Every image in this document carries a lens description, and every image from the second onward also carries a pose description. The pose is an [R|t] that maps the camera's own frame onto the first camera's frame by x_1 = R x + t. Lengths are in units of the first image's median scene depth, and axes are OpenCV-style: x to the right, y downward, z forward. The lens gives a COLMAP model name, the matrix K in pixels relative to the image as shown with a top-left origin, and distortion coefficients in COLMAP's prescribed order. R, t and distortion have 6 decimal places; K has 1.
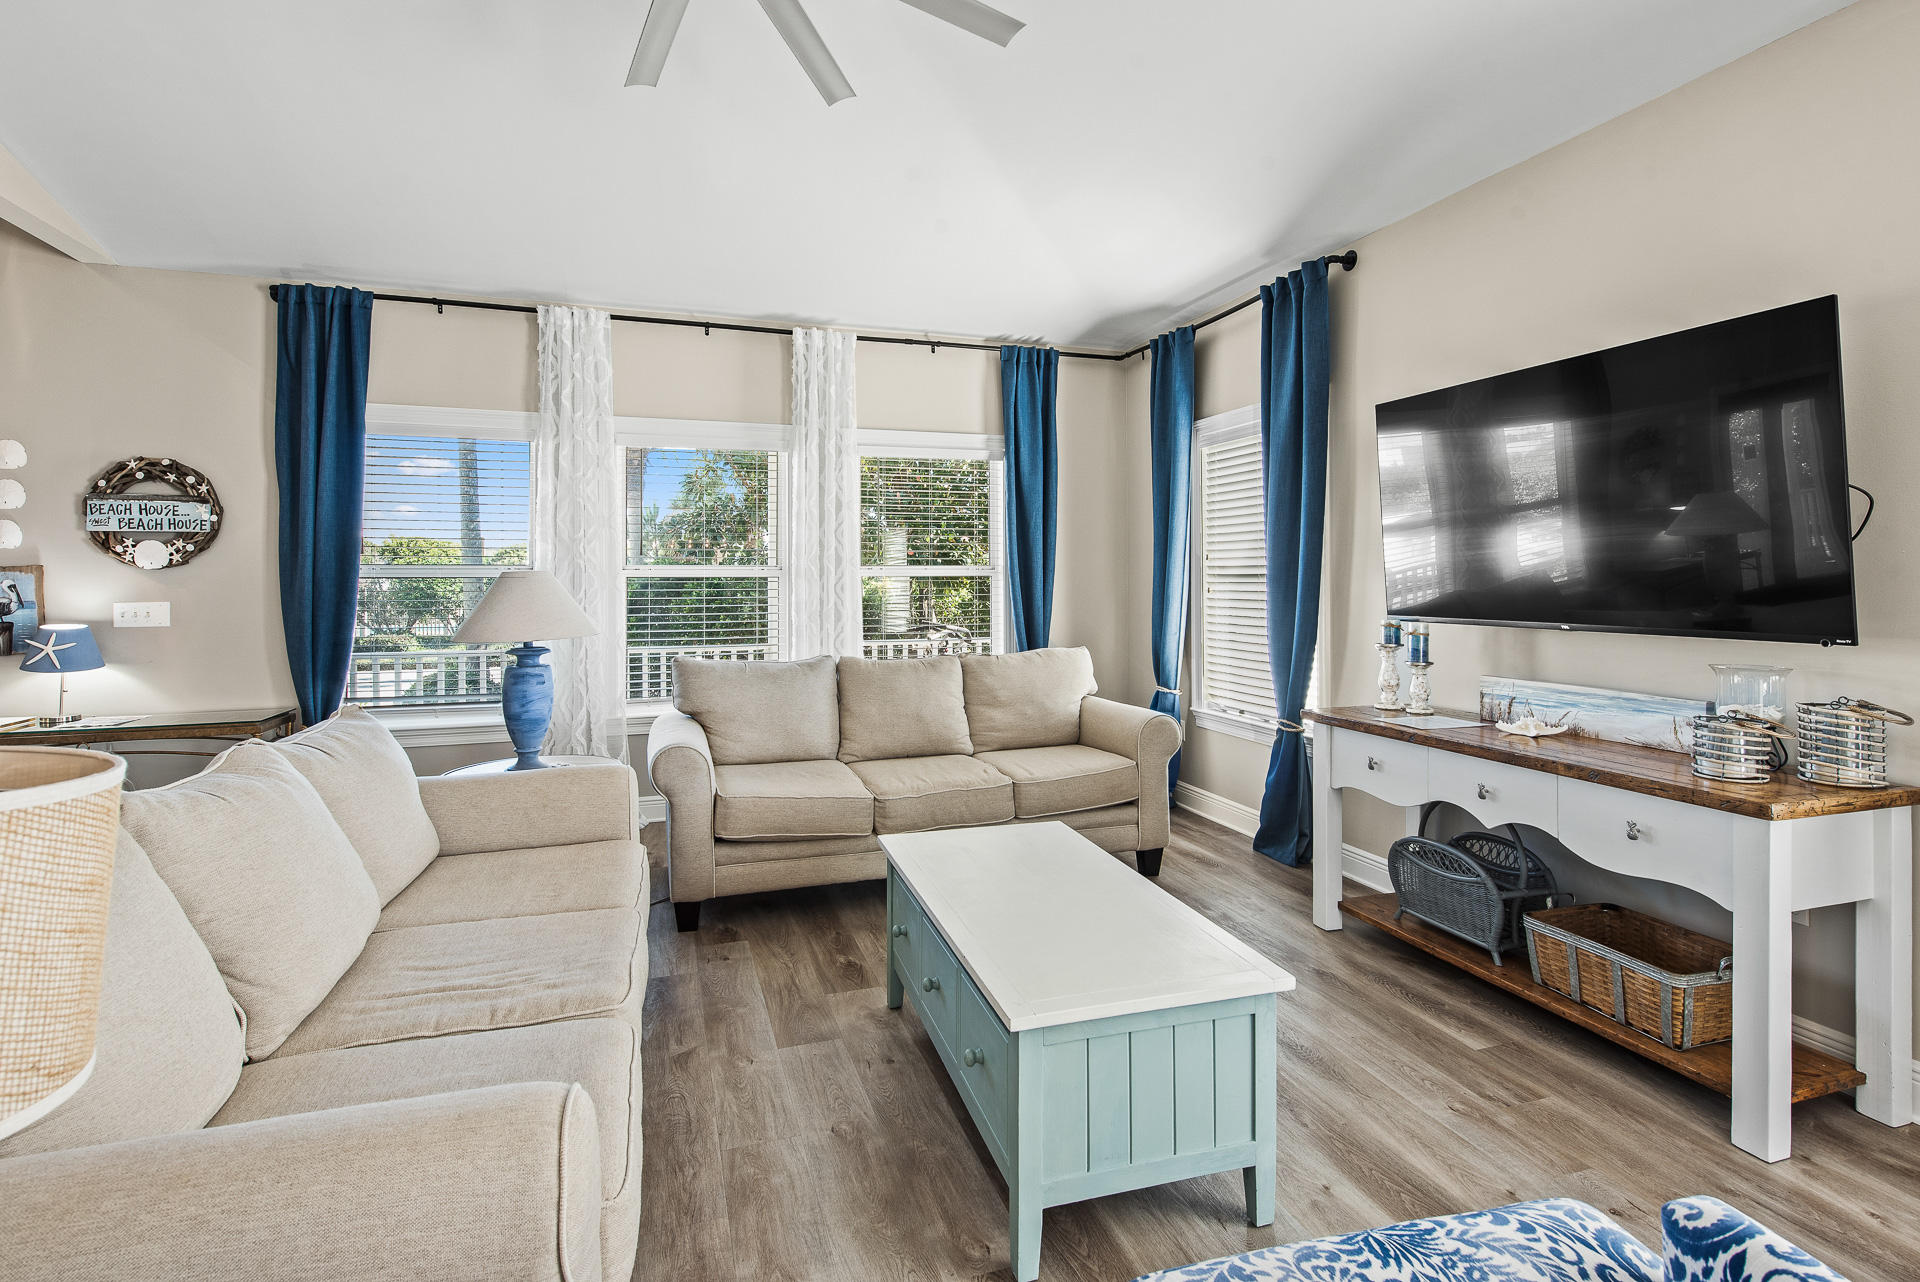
lens RADIAL K [[914.3, 0, 960.5], [0, 914.3, 568.0], [0, 0, 1]] dist [0.011257, -0.010065]
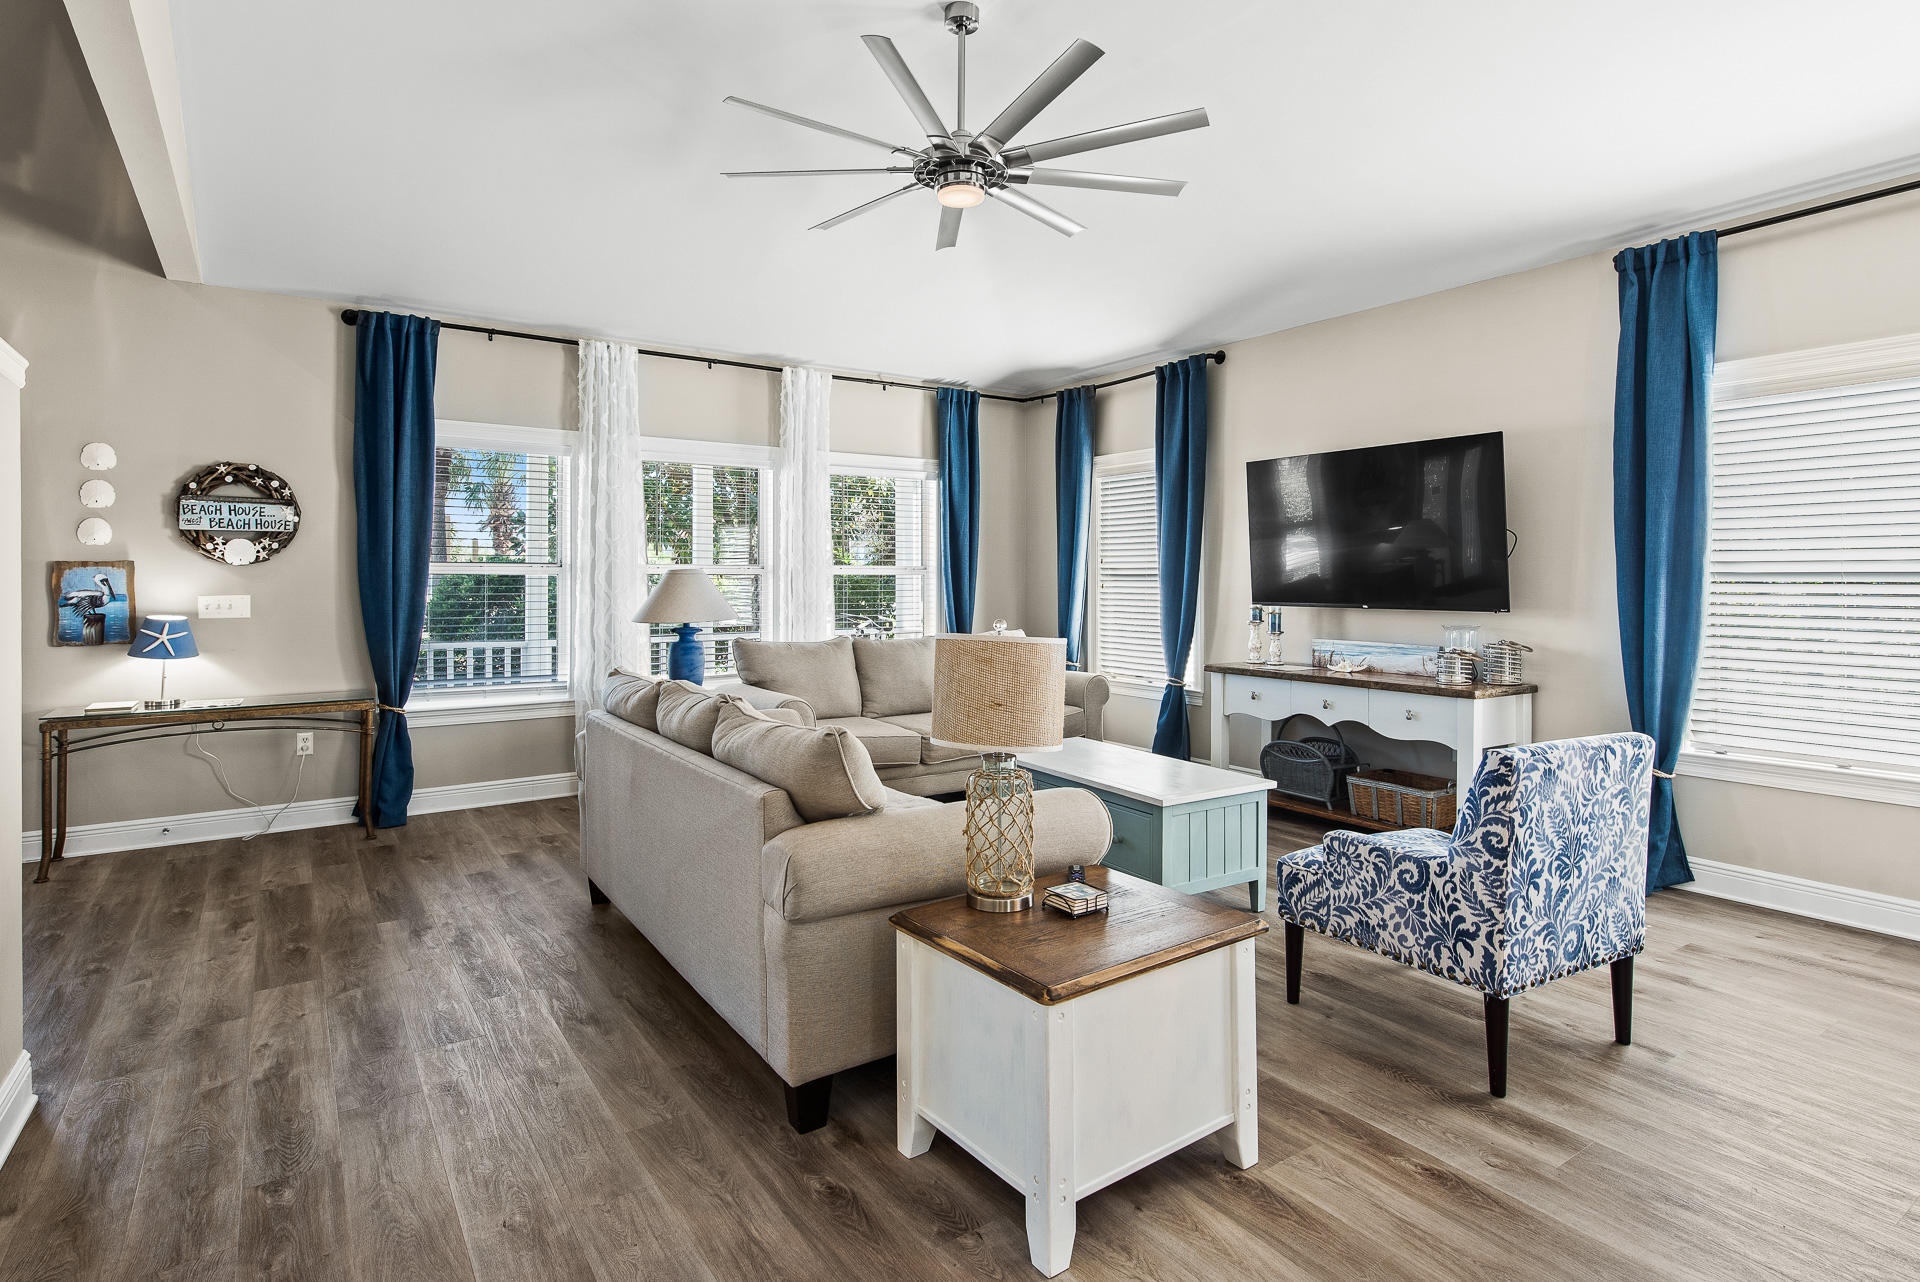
lens RADIAL K [[980.0, 0, 961.8], [0, 980.0, 571.3], [0, 0, 1]] dist [-0.000017, -0.000030]
pose [[0.961841, 0.005410, 0.273557, -0.370345], [-0.006132, 0.999980, 0.001785, 0.001319], [-0.273542, -0.003394, 0.961854, -0.356263]]
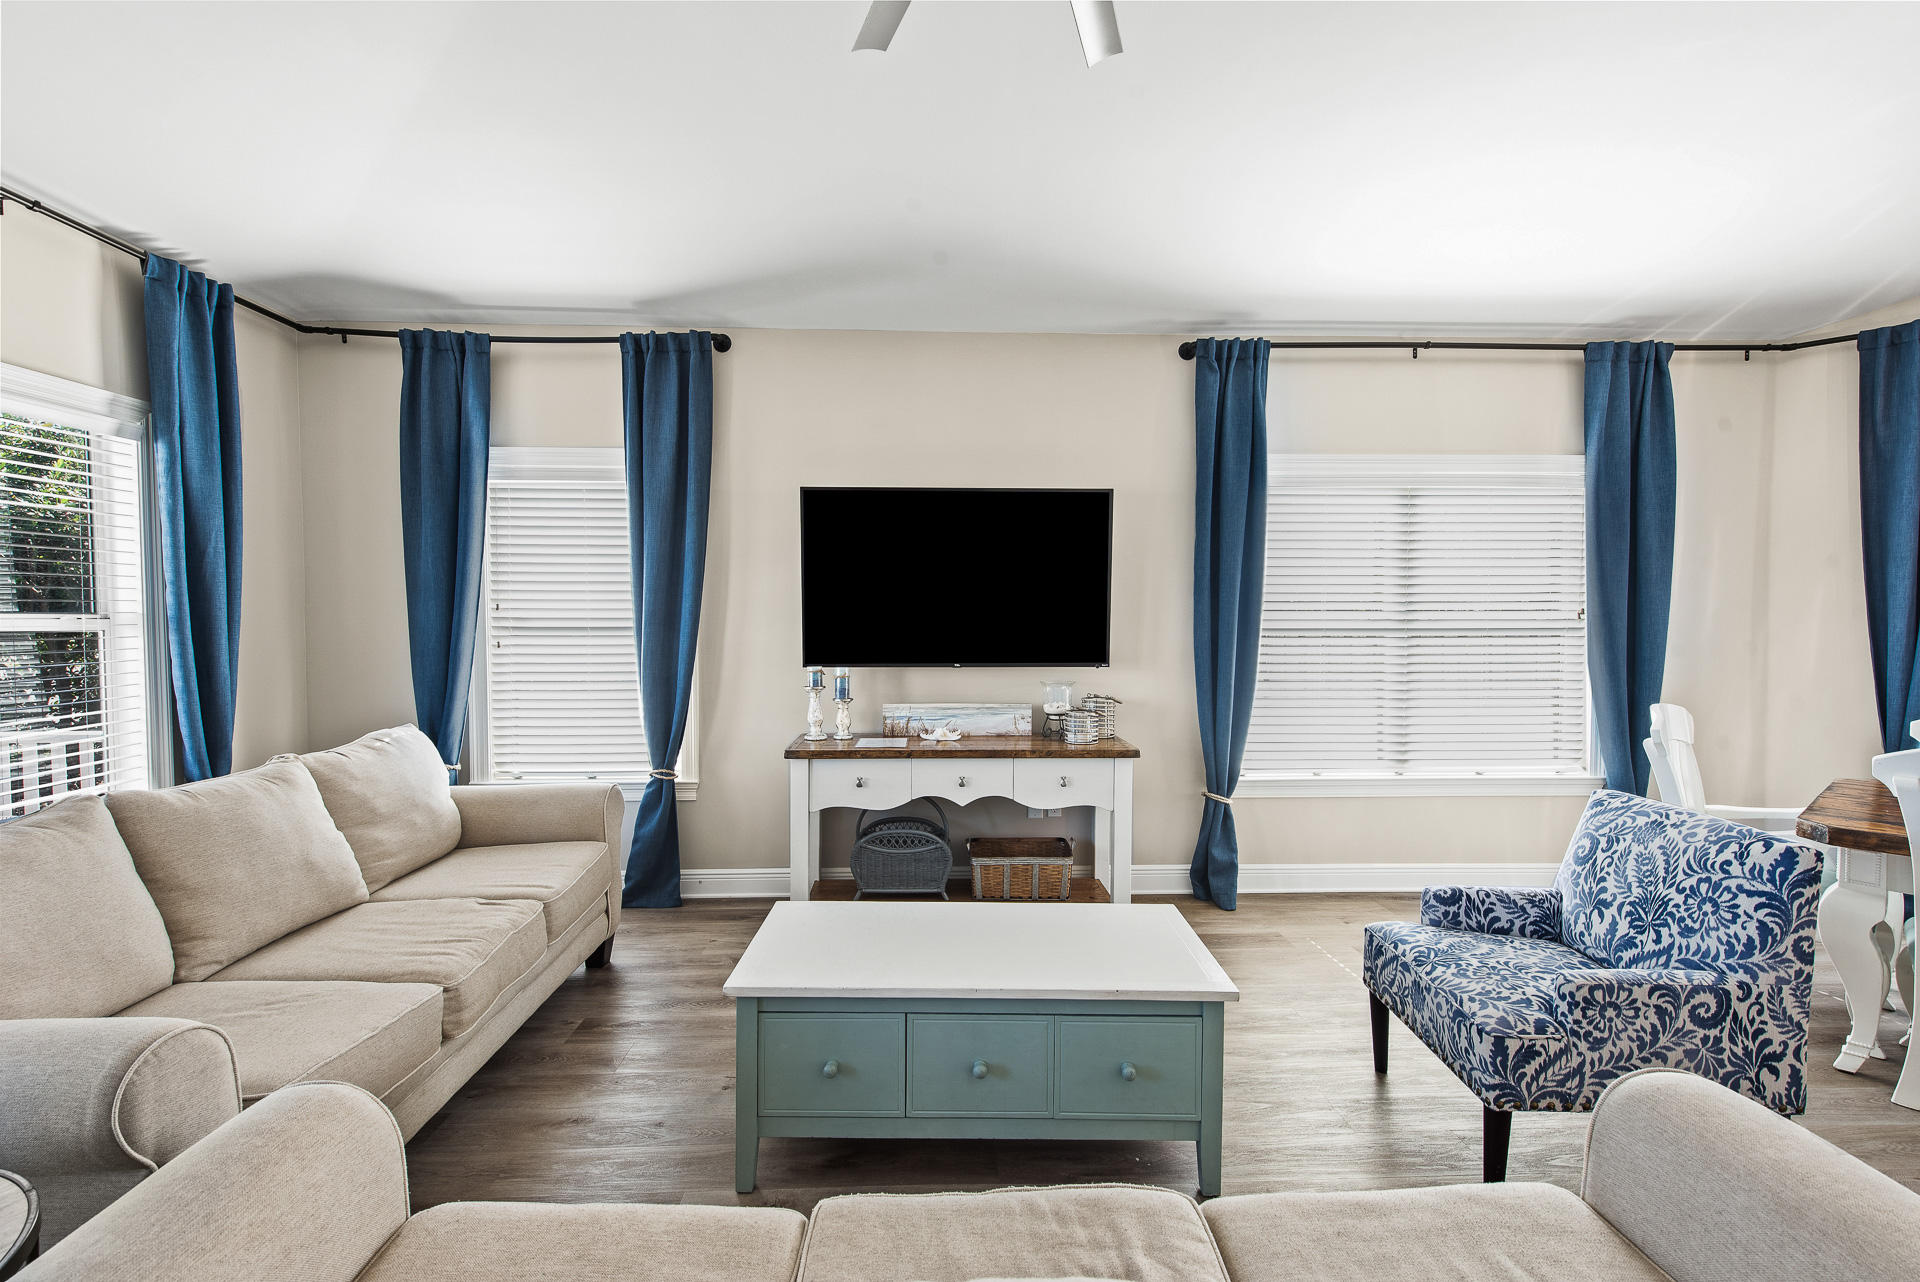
lens RADIAL K [[862.1, 0, 960.0], [0, 862.1, 641.0], [0, 0, 1]] dist [0.003980, 0.000733]
pose [[0.285534, -0.025505, 0.958029, -0.475746], [-0.011985, 0.999473, 0.030181, -0.011567], [-0.958294, -0.020099, 0.285078, 0.409753]]
